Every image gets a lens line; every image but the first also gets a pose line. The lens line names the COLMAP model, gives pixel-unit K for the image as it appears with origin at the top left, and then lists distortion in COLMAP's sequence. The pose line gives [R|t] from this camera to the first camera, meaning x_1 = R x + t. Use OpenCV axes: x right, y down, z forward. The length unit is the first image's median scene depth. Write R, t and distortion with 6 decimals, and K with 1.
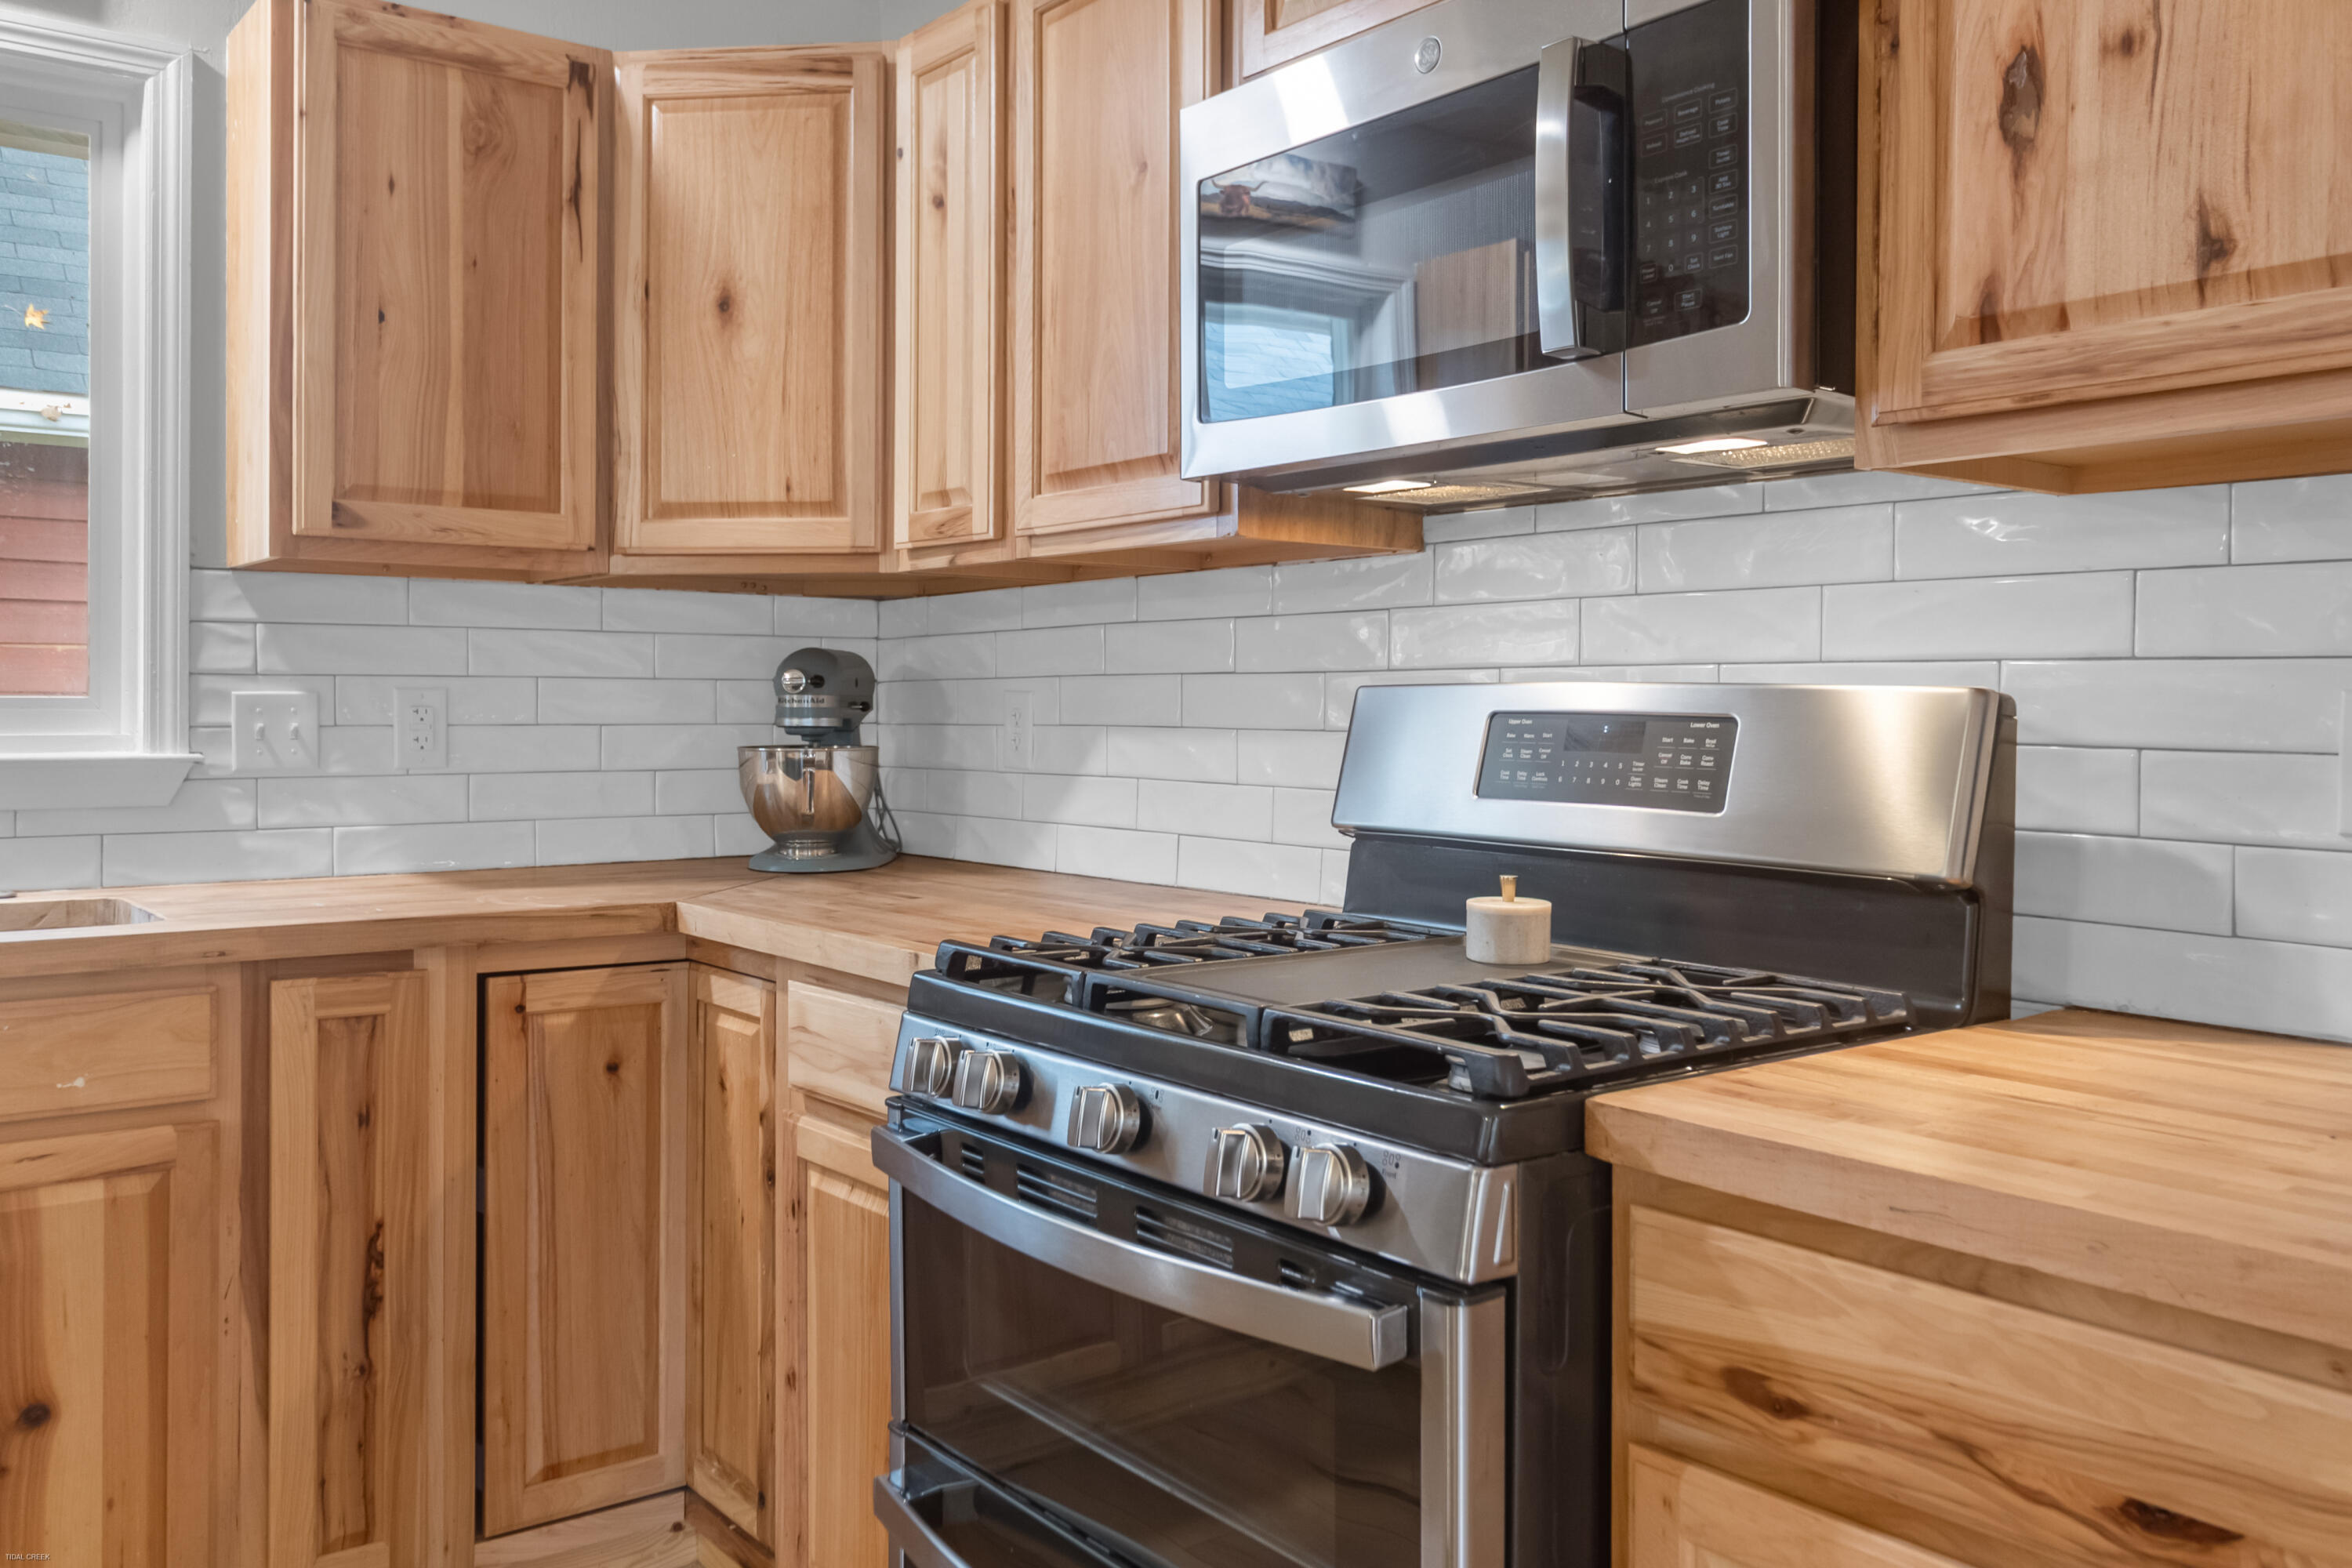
lens RADIAL K [[1867.6, 0, 1175.9], [0, 1867.6, 719.4], [0, 0, 1]] dist [0.003637, -0.003629]
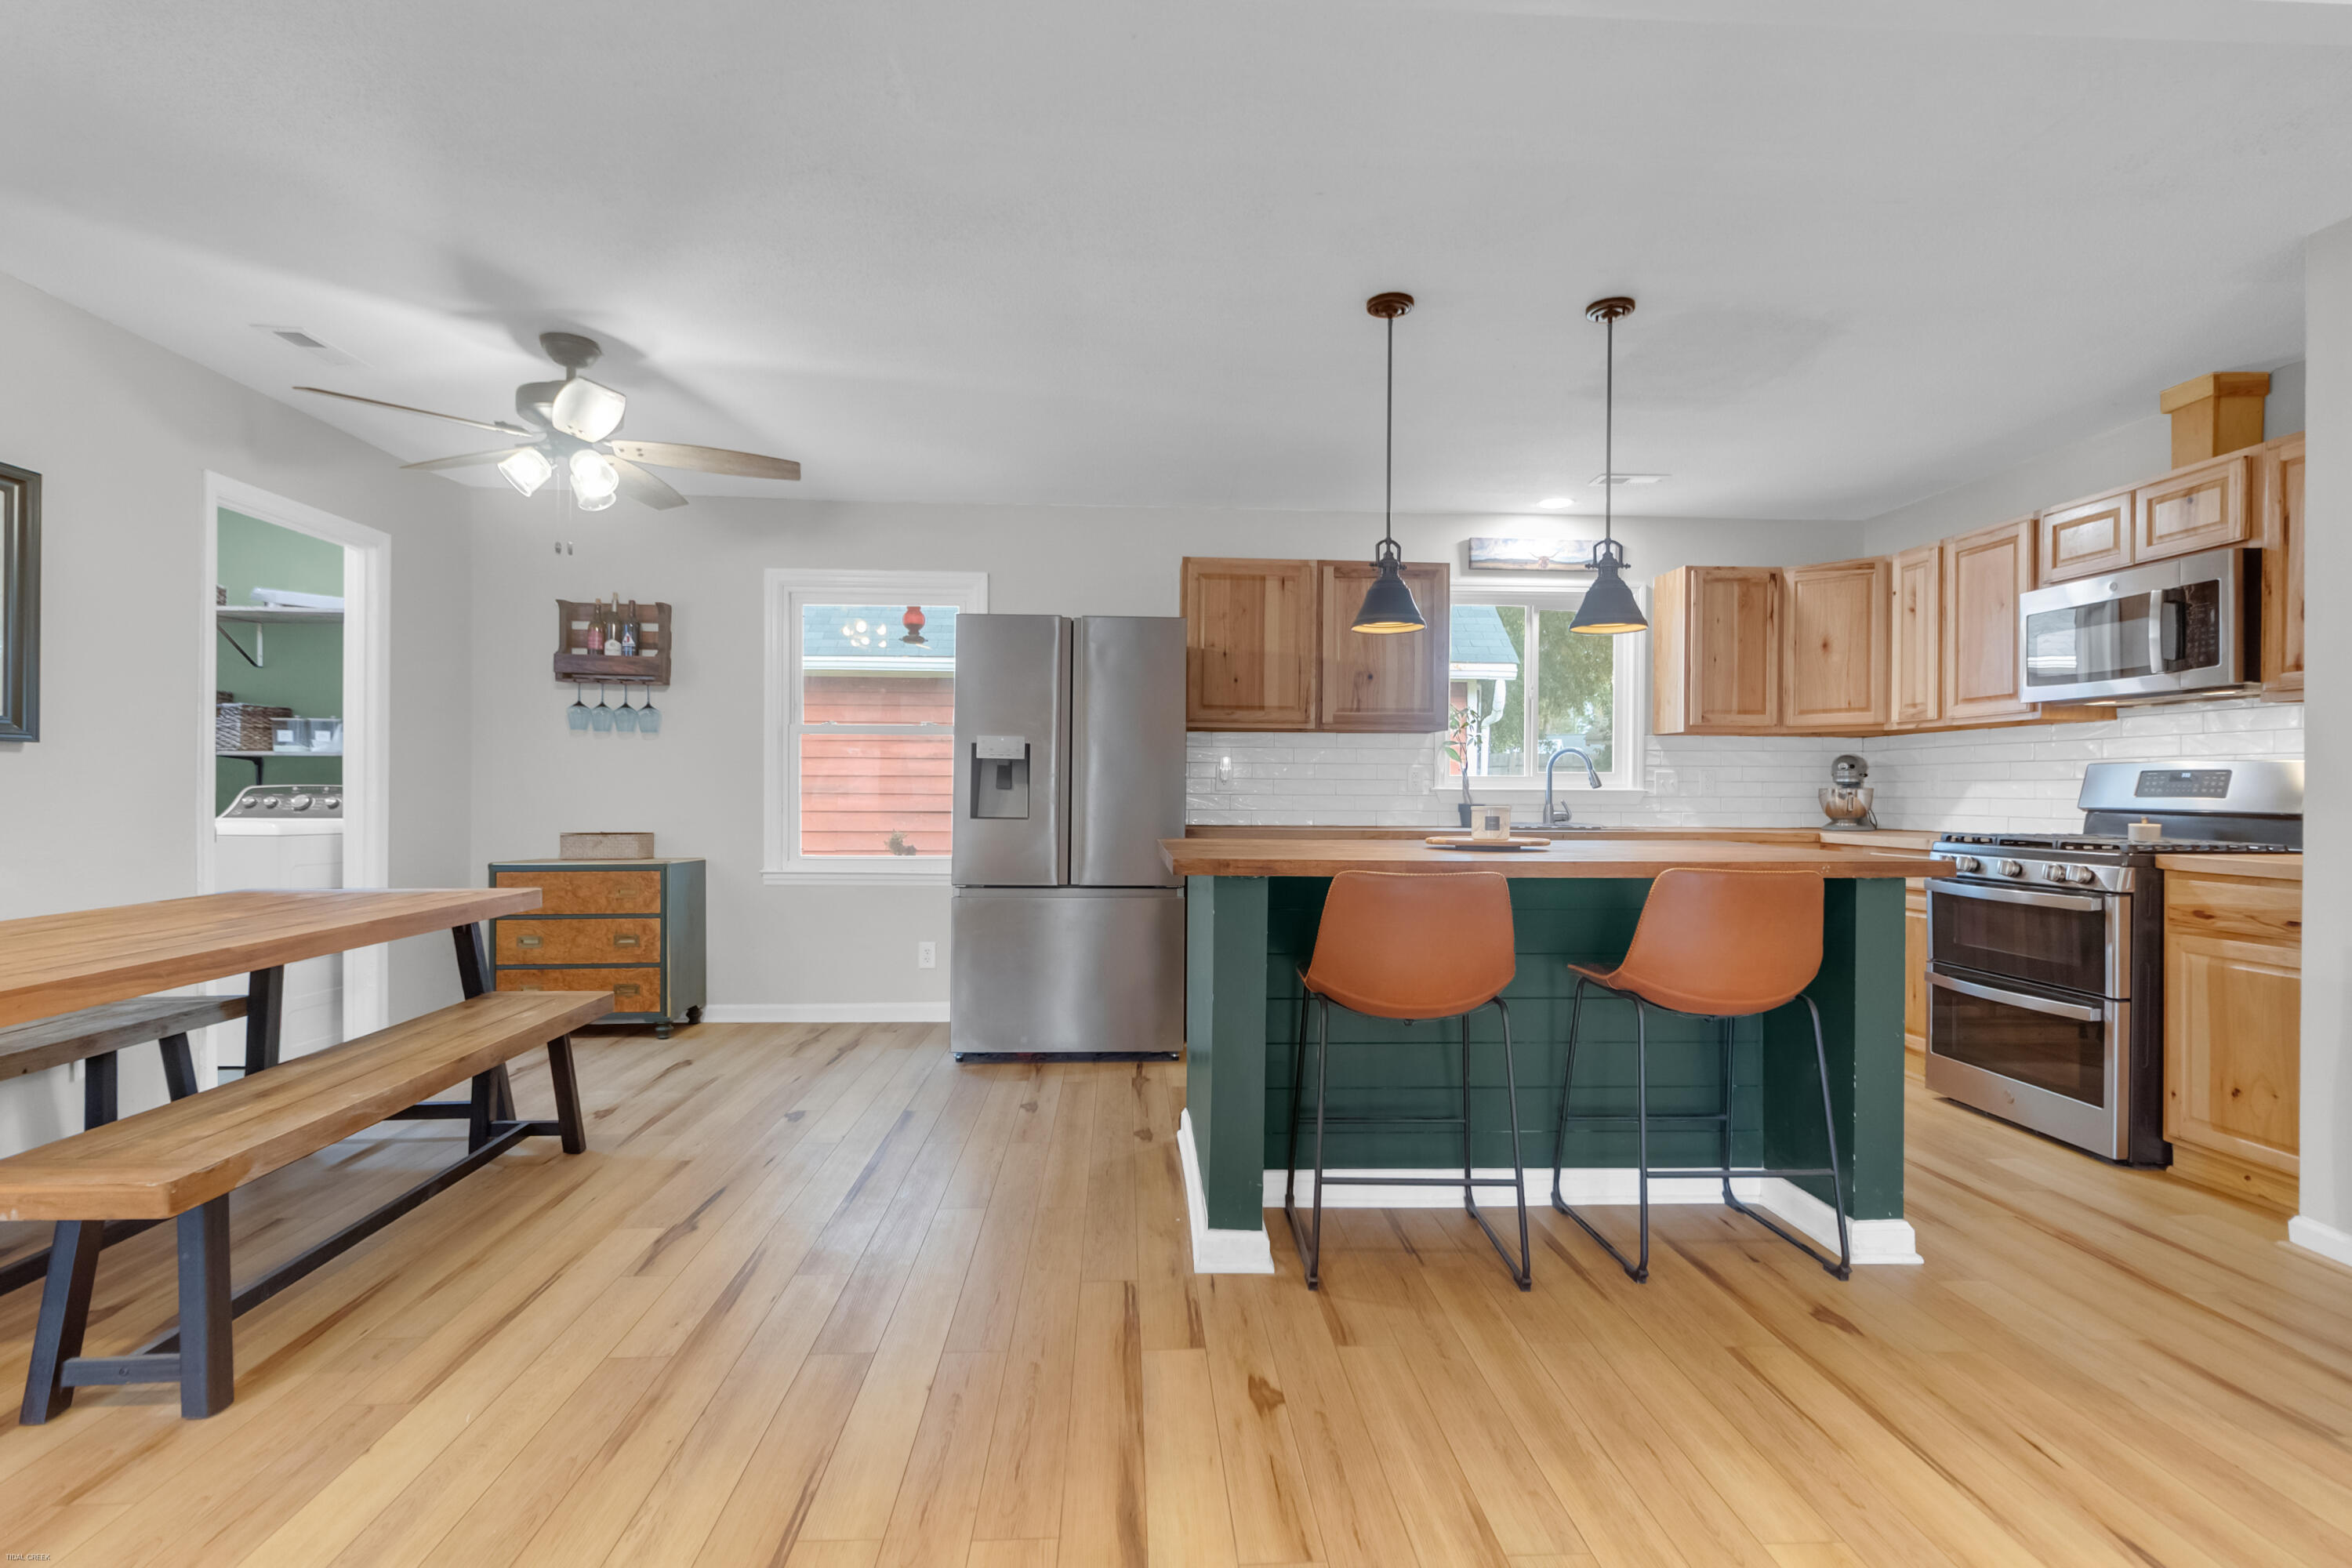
lens RADIAL K [[1087.0, 0, 1177.8], [0, 1087.0, 786.7], [0, 0, 1]] dist [0.002132, -0.000030]
pose [[0.823479, -0.000590, -0.567347, -0.109799], [-0.005854, 0.999937, -0.009537, 0.040907], [0.567317, 0.011175, 0.823424, -1.205732]]
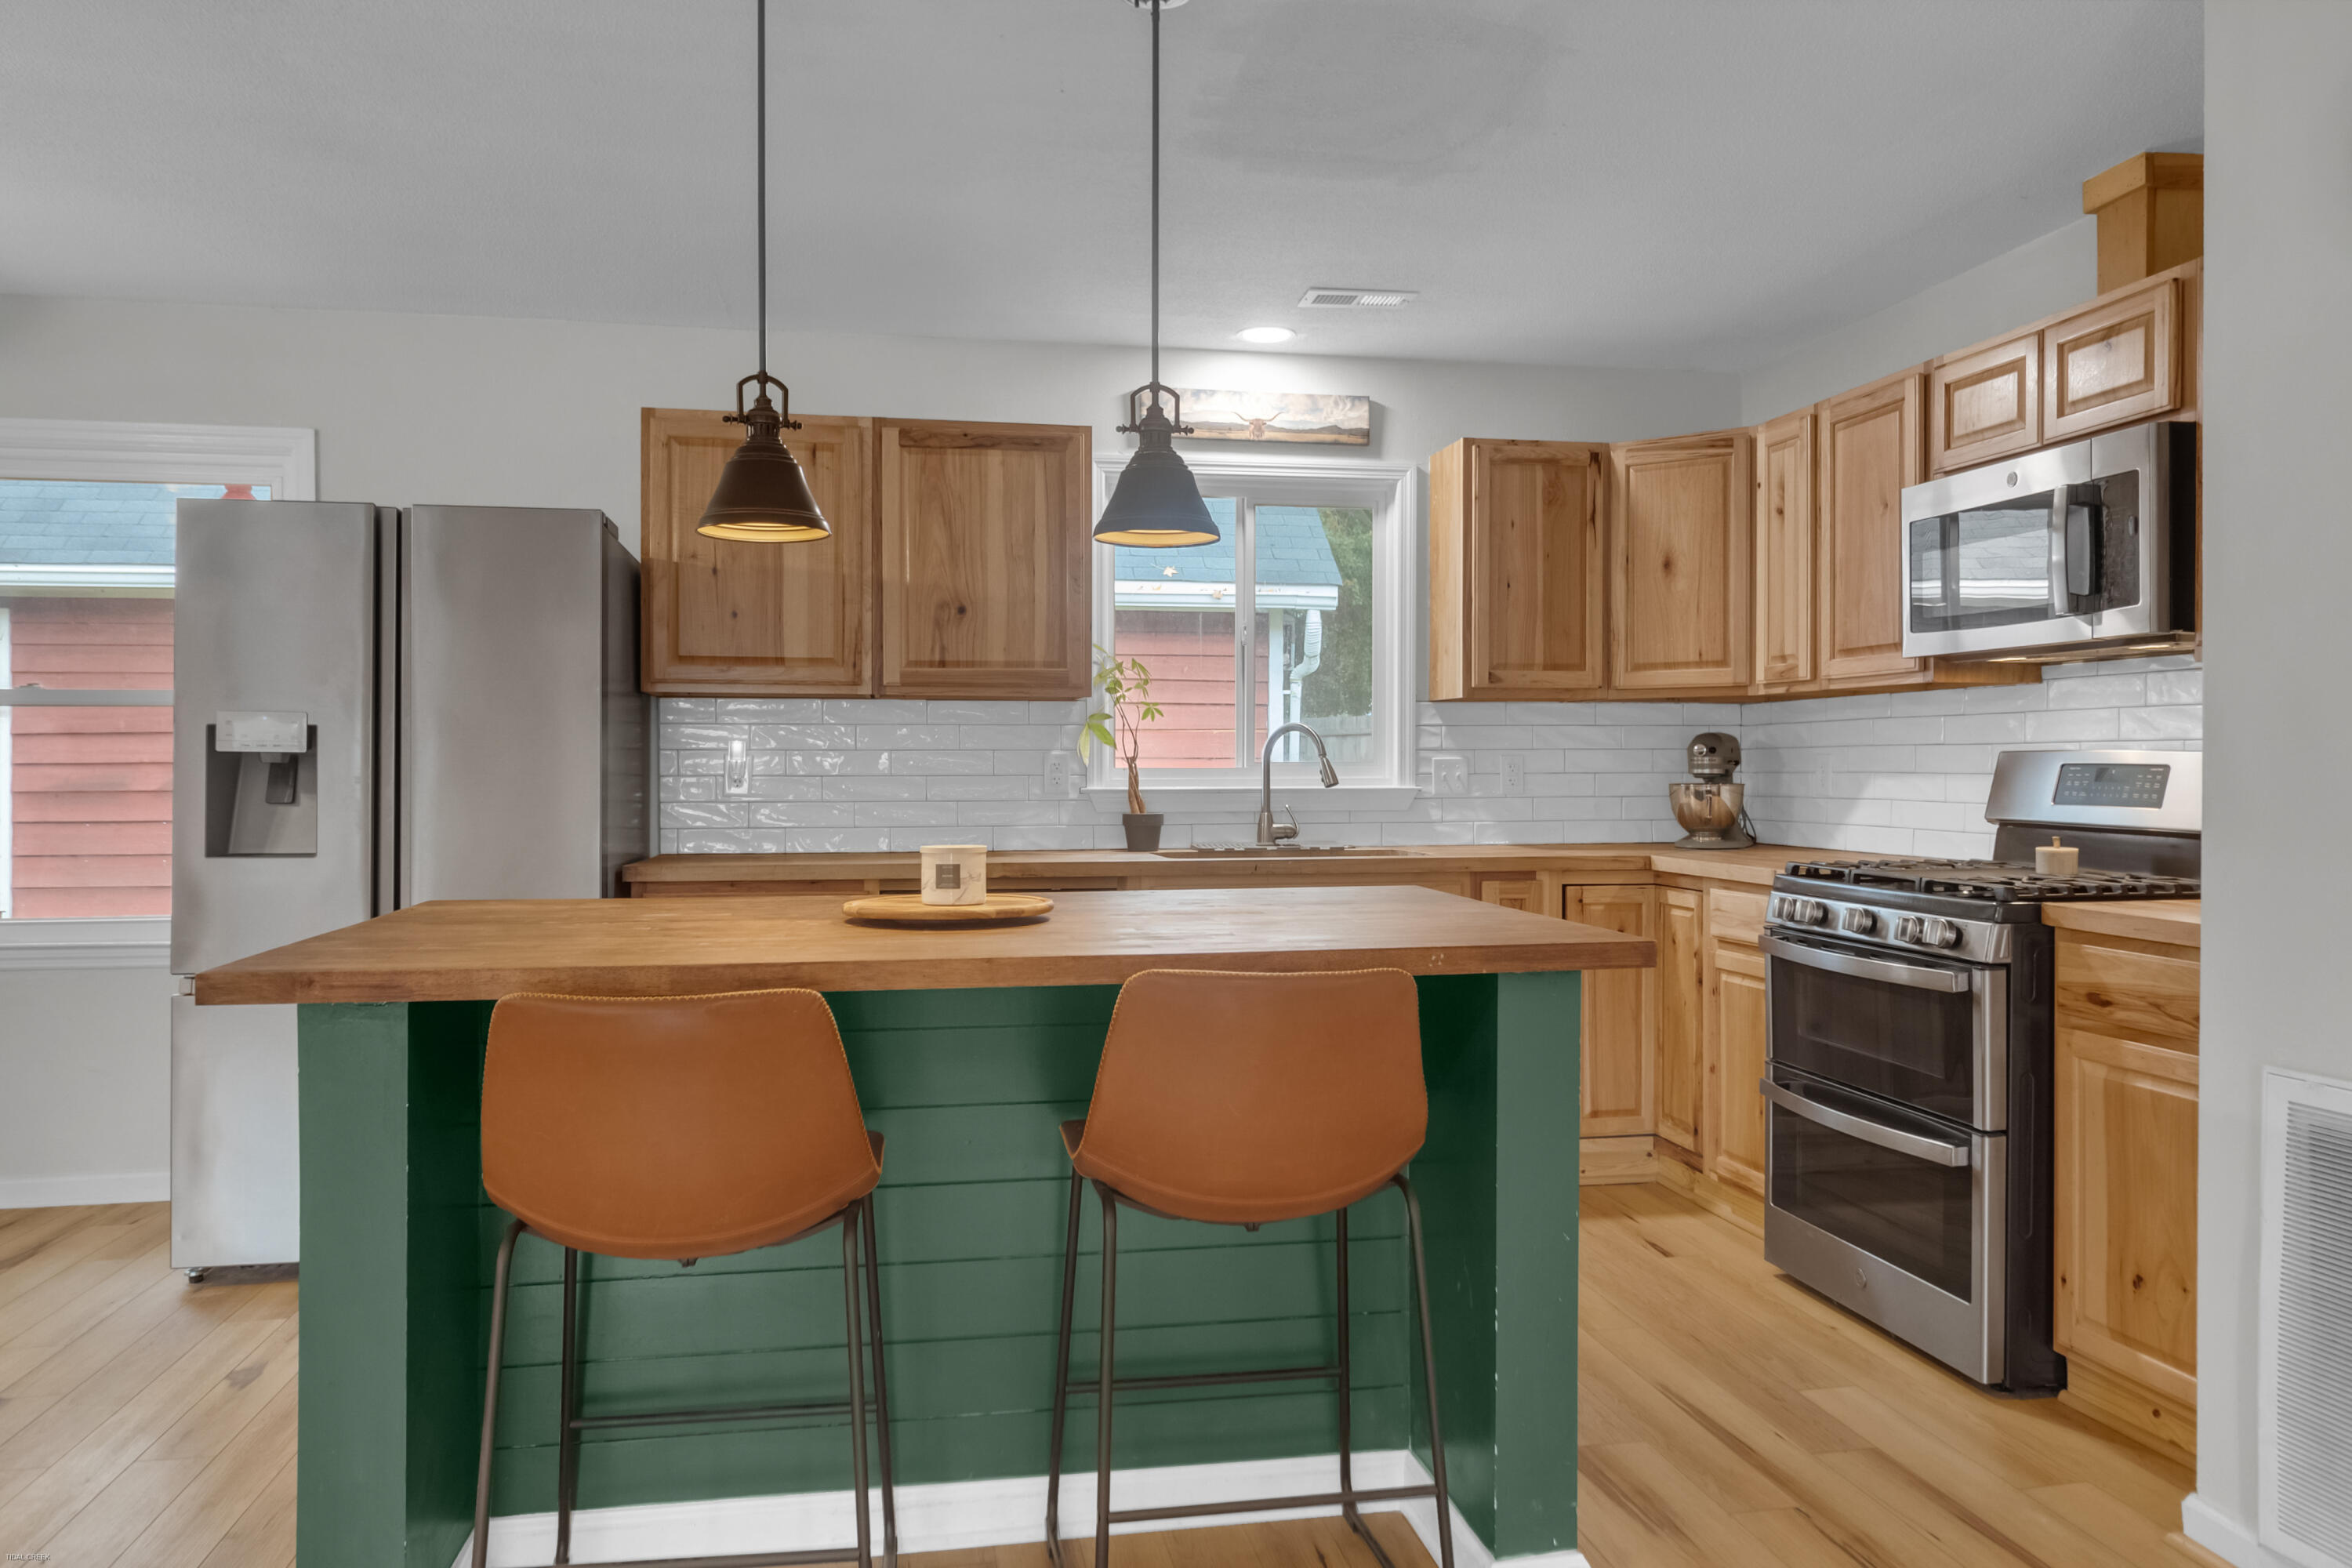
lens RADIAL K [[1597.4, 0, 1169.1], [0, 1597.4, 773.7], [0, 0, 1]] dist [-0.002672, 0.000967]
pose [[0.888143, -0.002884, -0.459557, 0.080183], [0.002789, 0.999996, -0.000885, 0.004767], [0.459558, -0.000496, 0.888148, -0.853218]]
